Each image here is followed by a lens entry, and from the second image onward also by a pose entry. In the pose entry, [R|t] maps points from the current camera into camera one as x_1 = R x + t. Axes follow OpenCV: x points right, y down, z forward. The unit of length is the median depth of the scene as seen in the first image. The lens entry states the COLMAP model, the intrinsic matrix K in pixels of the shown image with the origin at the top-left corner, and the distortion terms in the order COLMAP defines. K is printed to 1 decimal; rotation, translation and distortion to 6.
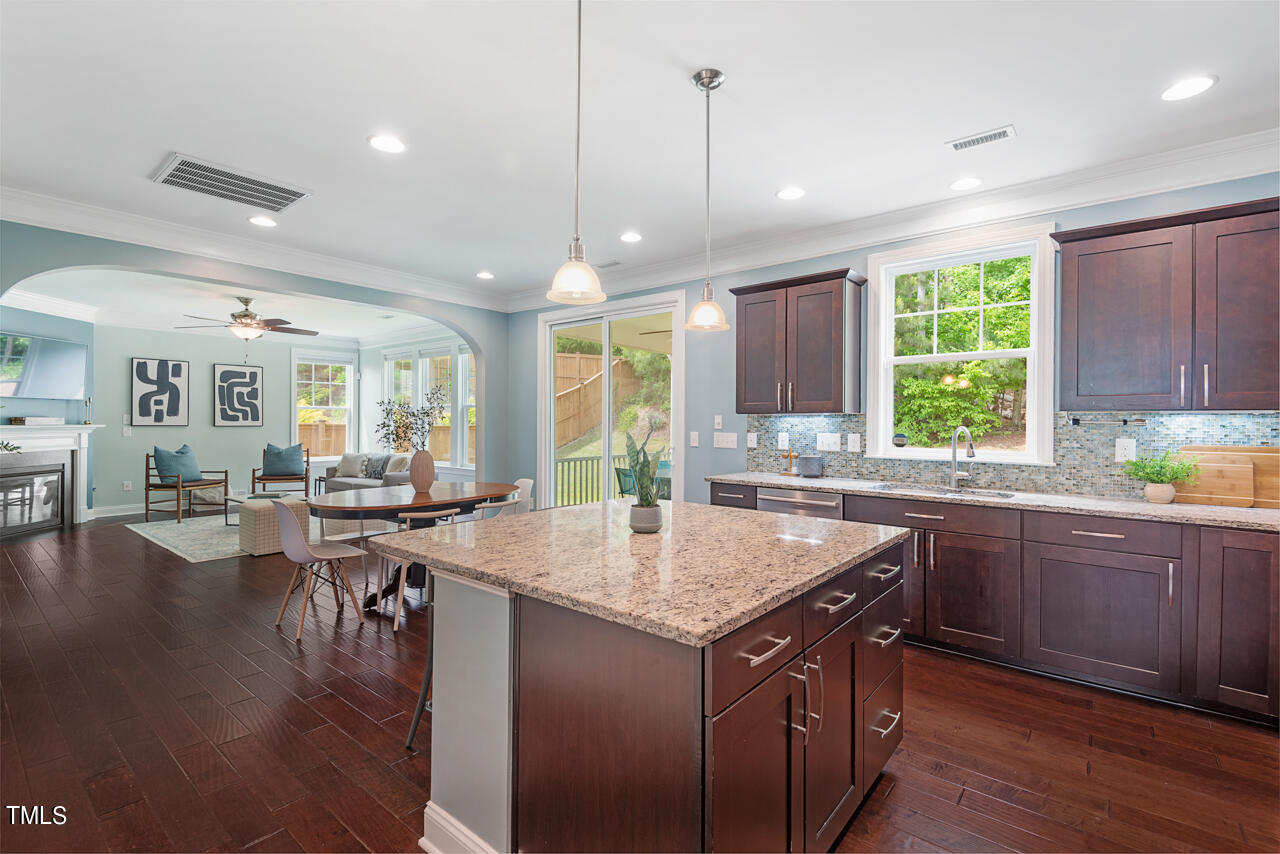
lens RADIAL K [[580.0, 0, 642.3], [0, 580.0, 420.3], [0, 0, 1]] dist [0.029143, -0.018635]
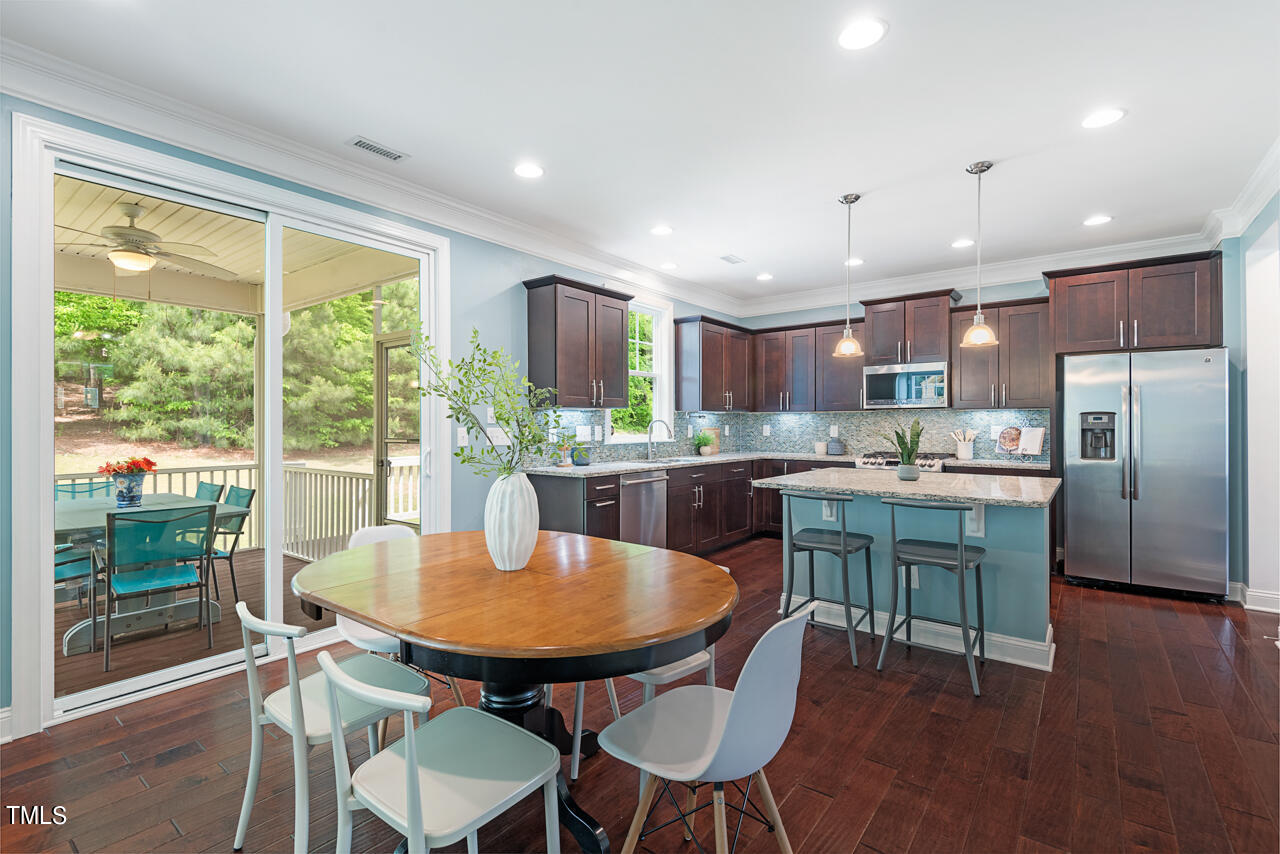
lens RADIAL K [[580.0, 0, 641.7], [0, 580.0, 425.3], [0, 0, 1]] dist [0.029143, -0.018635]
pose [[-0.033706, -0.008791, 0.999393, -0.437642], [-0.003016, 0.999958, 0.008694, 0.005710], [-0.999427, -0.002721, -0.033731, 0.486955]]
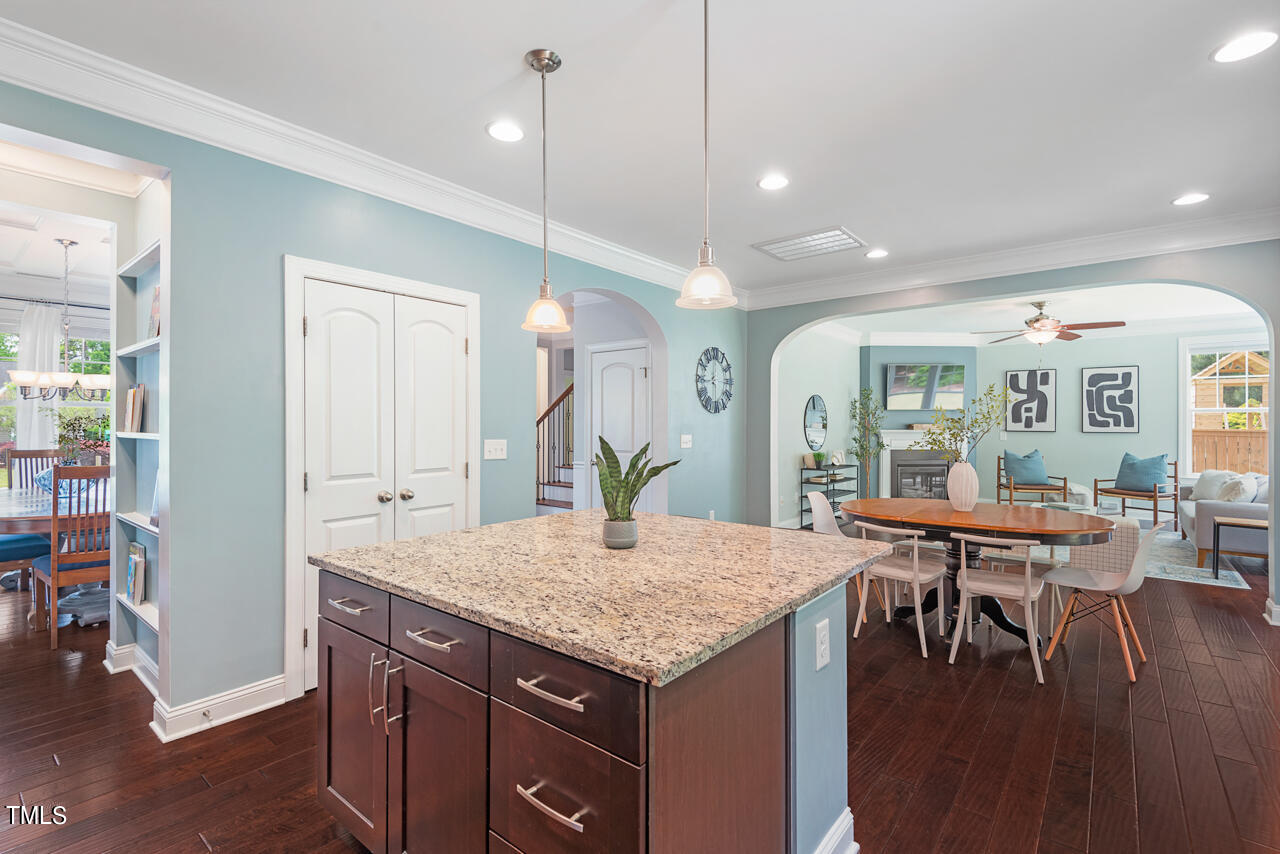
lens RADIAL K [[580.0, 0, 646.4], [0, 580.0, 422.1], [0, 0, 1]] dist [0.029143, -0.018635]
pose [[0.013158, -0.005703, -0.999897, 0.251163], [0.000911, 0.999983, -0.005692, -0.002102], [0.999913, -0.000836, 0.013163, 0.279172]]
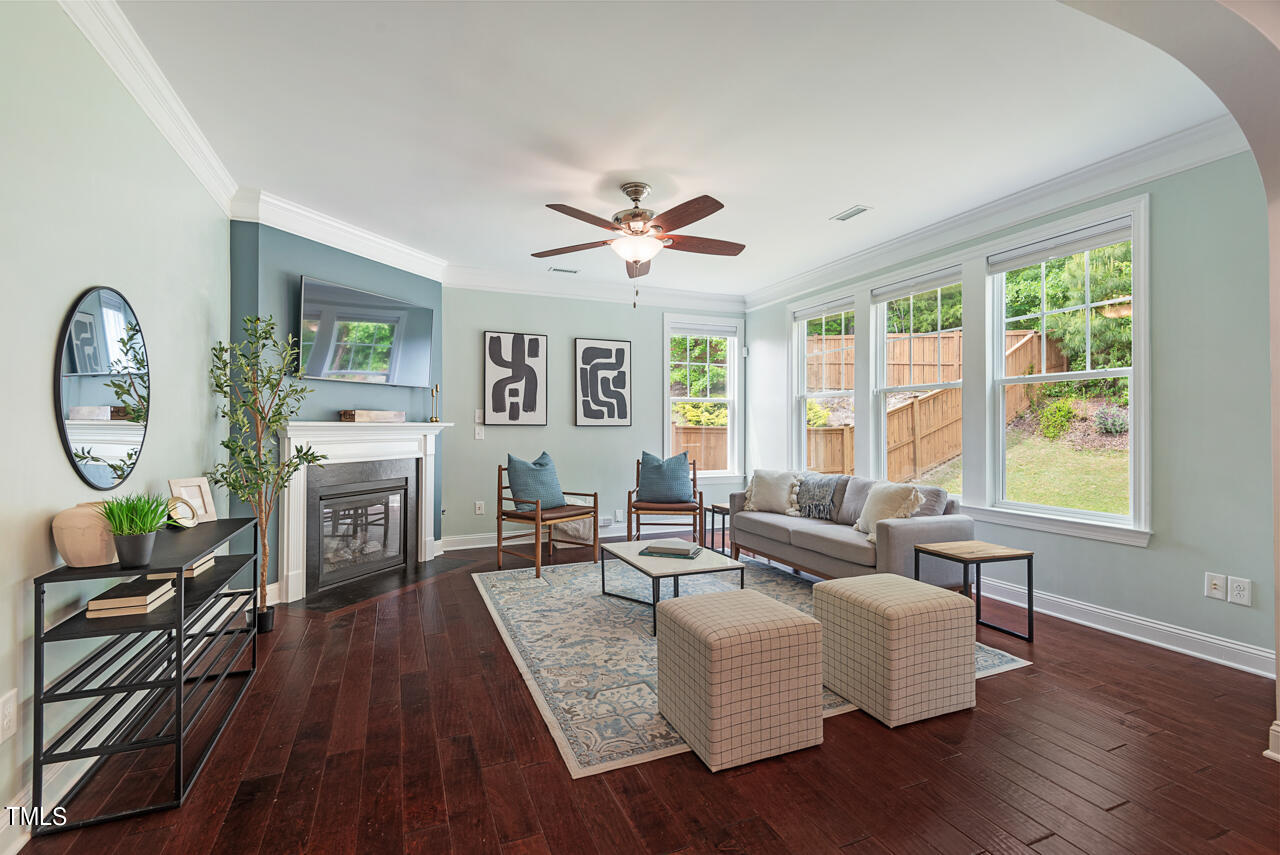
lens RADIAL K [[580.0, 0, 642.1], [0, 580.0, 421.5], [0, 0, 1]] dist [0.029143, -0.018635]
pose [[0.885515, -0.009705, -0.464509, -0.356458], [0.005963, 0.999937, -0.009524, 0.012812], [0.464572, 0.005664, 0.885517, 0.444617]]
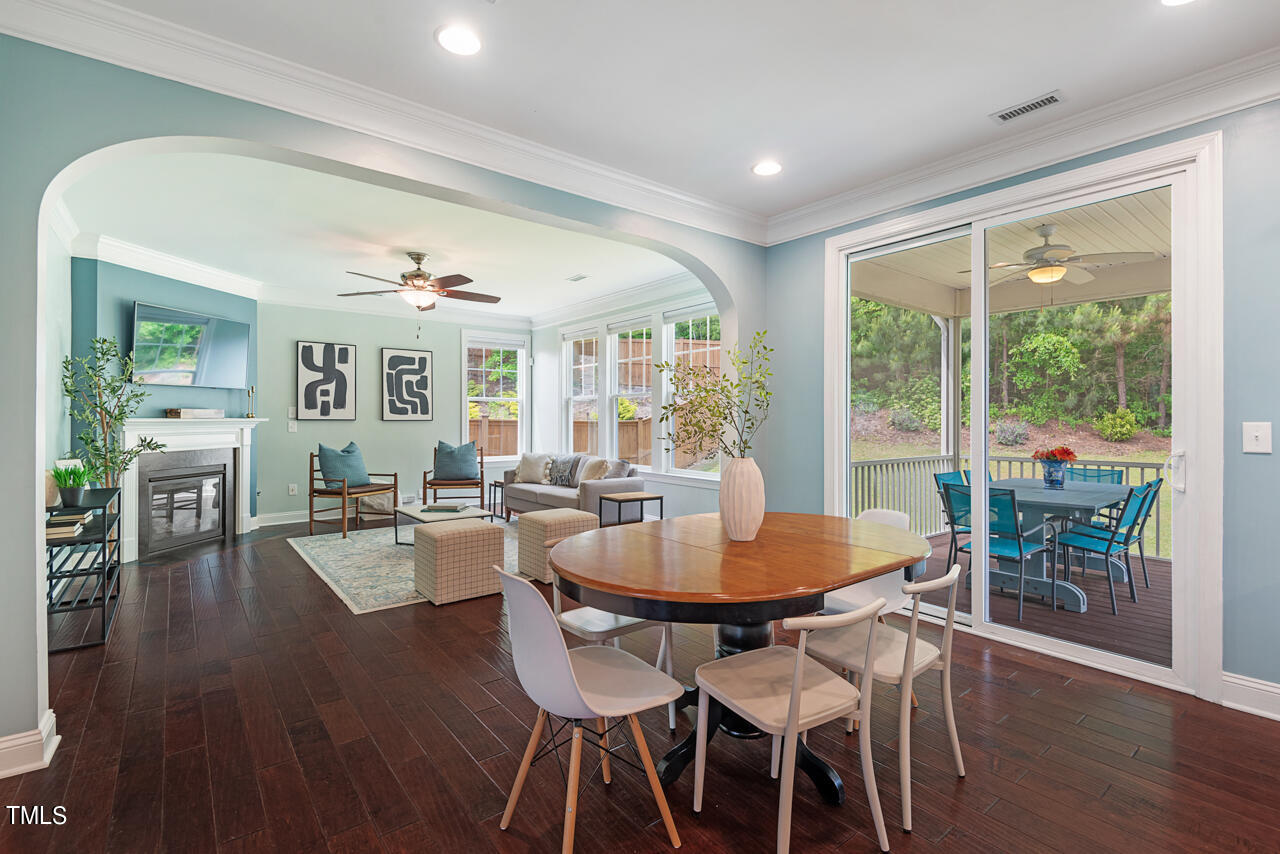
lens RADIAL K [[580.0, 0, 643.2], [0, 580.0, 416.0], [0, 0, 1]] dist [0.029143, -0.018635]
pose [[0.978026, -0.006363, -0.208387, -0.190142], [0.005699, 0.999977, -0.003789, 0.009585], [0.208407, 0.002518, 0.978039, 0.259592]]
